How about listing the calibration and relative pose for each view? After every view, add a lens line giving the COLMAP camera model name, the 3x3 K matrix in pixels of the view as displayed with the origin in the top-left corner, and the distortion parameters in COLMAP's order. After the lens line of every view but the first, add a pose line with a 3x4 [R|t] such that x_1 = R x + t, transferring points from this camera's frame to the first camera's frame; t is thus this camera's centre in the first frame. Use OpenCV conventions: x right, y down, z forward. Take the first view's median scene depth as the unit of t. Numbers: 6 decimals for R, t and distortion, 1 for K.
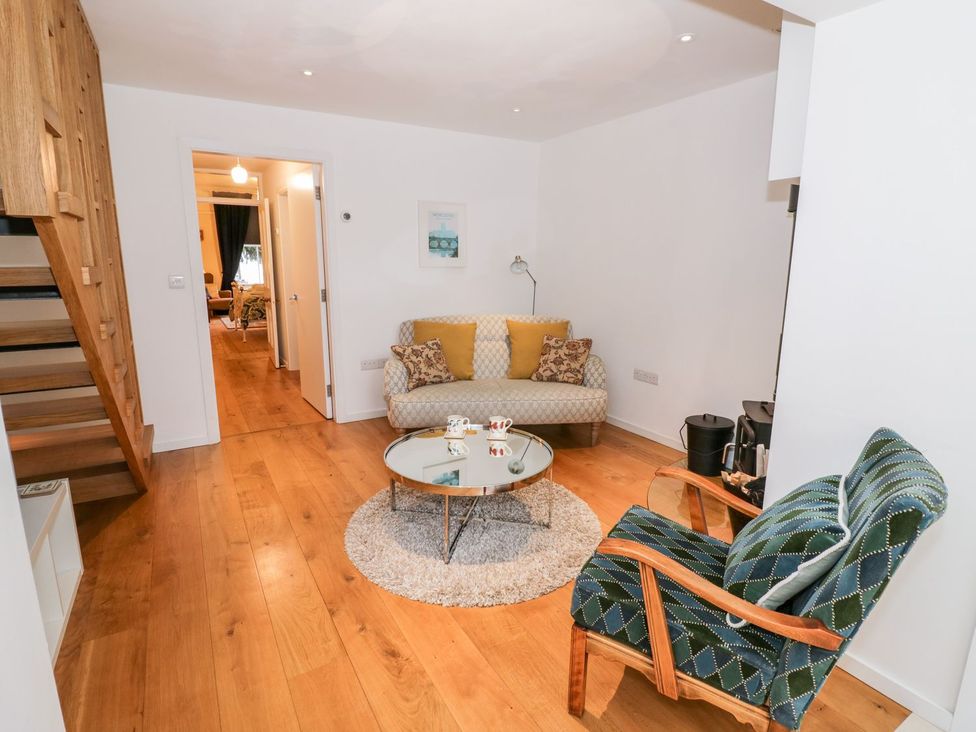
lens RADIAL K [[508.1, 0, 487.8], [0, 508.1, 360.9], [0, 0, 1]] dist [0.000396, -0.012040]
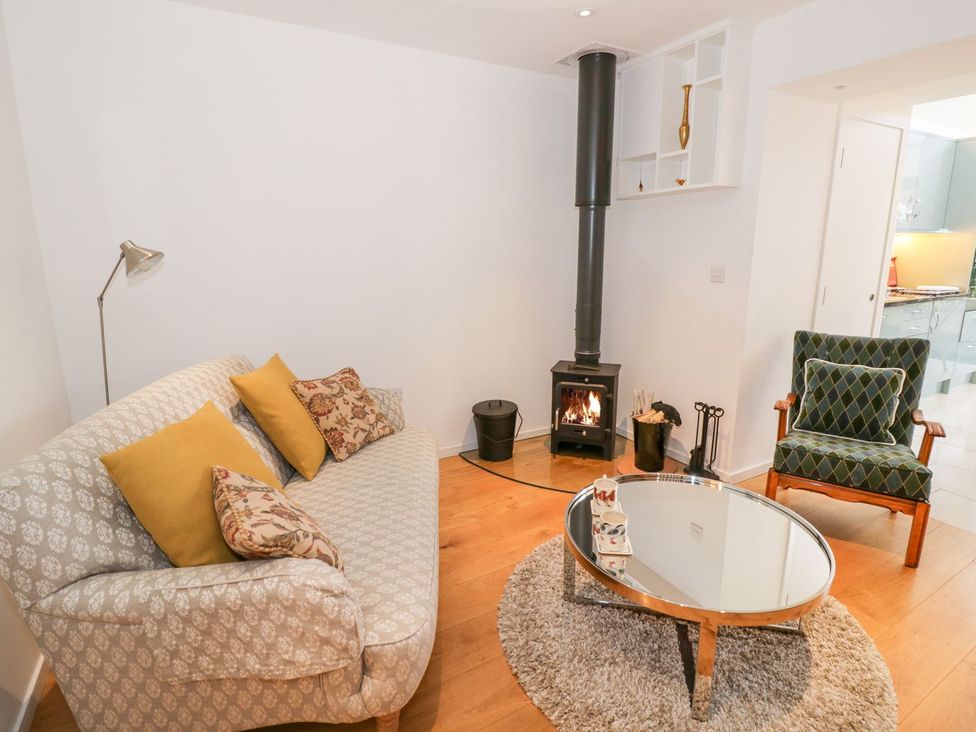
lens RADIAL K [[508.1, 0, 487.8], [0, 508.1, 360.9], [0, 0, 1]] dist [0.000396, -0.012040]
pose [[0.023215, -0.219667, 0.975299, -0.318697], [0.205486, 0.955780, 0.210380, -0.112339], [-0.978385, 0.195526, 0.067327, 0.572018]]
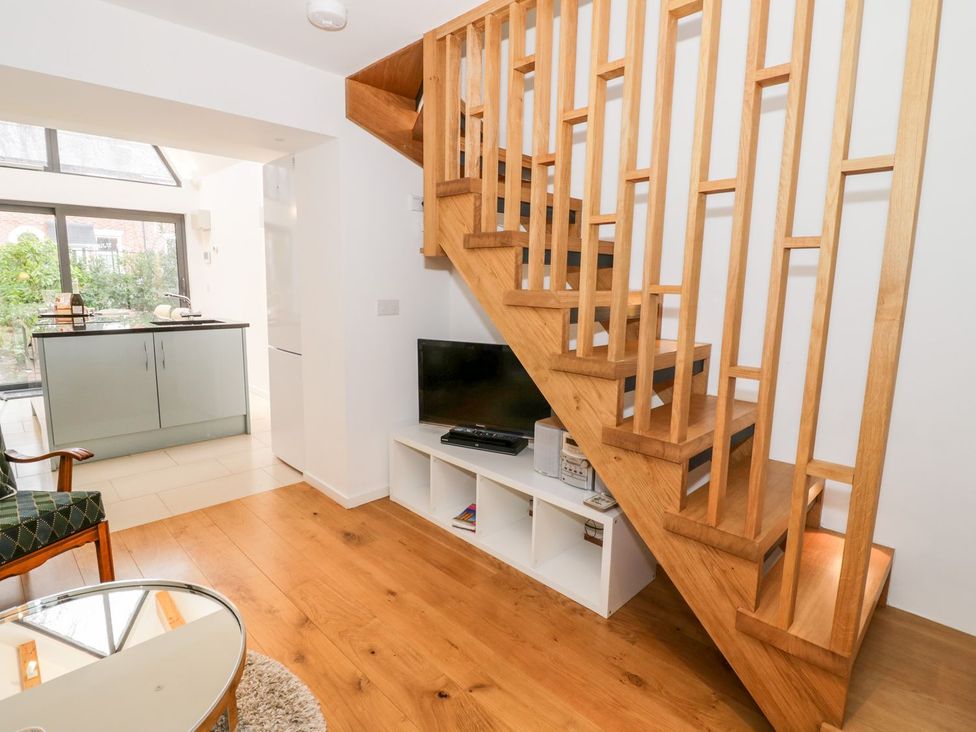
lens RADIAL K [[508.1, 0, 487.8], [0, 508.1, 360.9], [0, 0, 1]] dist [0.000396, -0.012040]
pose [[-0.969927, 0.015114, -0.242926, -0.166418], [-0.070345, 0.938070, 0.339229, -0.134467], [0.233008, 0.346116, -0.908796, 0.677464]]
